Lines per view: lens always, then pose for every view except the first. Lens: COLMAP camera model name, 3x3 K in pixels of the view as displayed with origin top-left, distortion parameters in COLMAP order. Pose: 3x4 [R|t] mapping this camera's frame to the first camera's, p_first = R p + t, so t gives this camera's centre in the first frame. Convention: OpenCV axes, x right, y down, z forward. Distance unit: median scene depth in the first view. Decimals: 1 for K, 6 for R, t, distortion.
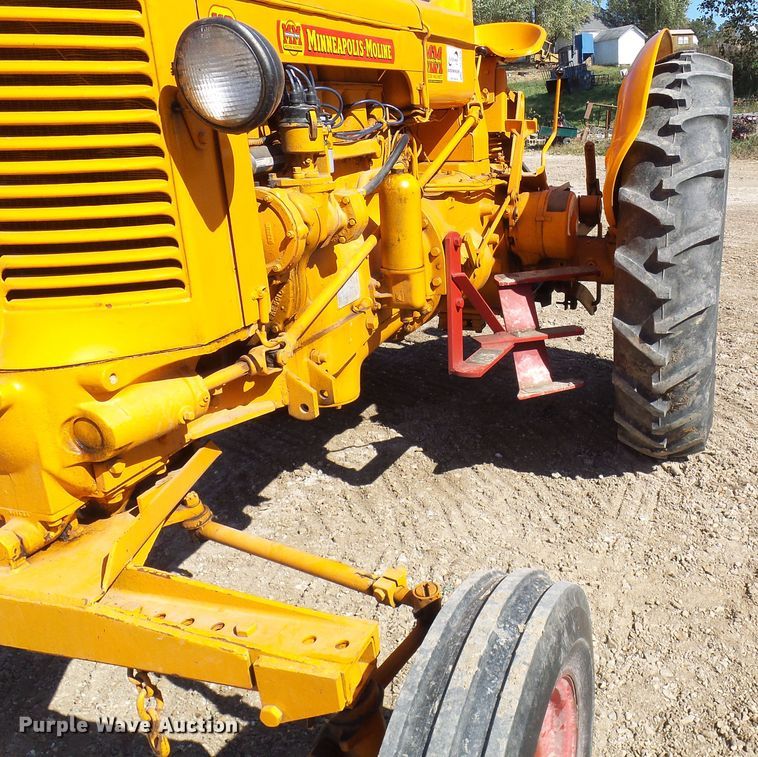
lens RADIAL K [[602.1, 0, 379.9], [0, 602.1, 336.5], [0, 0, 1]] dist [0.021236, -0.005782]
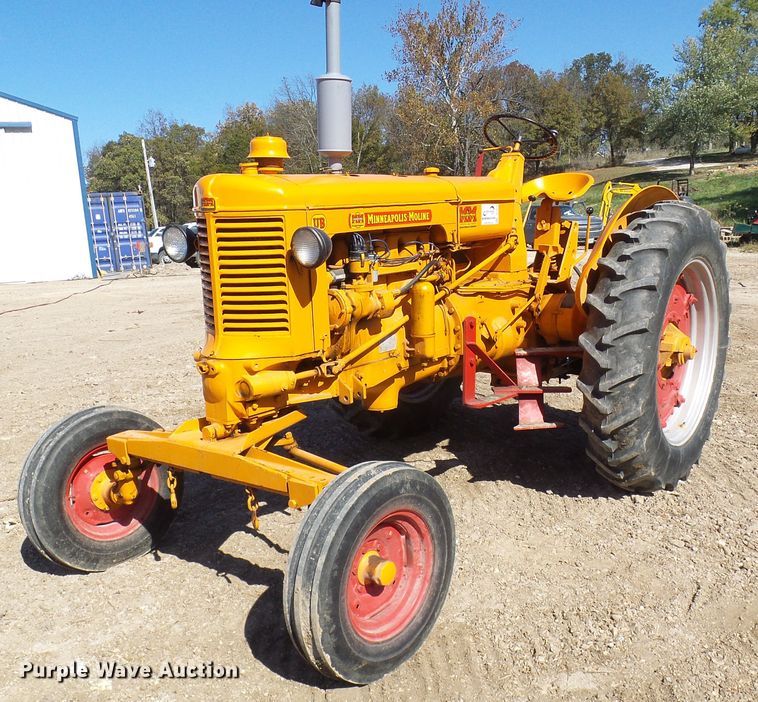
lens RADIAL K [[649.0, 0, 379.0], [0, 649.0, 351.0], [0, 0, 1]] dist [-0.001339, 0.003541]
pose [[0.937084, 0.068450, -0.342328, 0.496933], [-0.109348, 0.988796, -0.101613, 0.121480], [0.331537, 0.132653, 0.934070, -0.698980]]
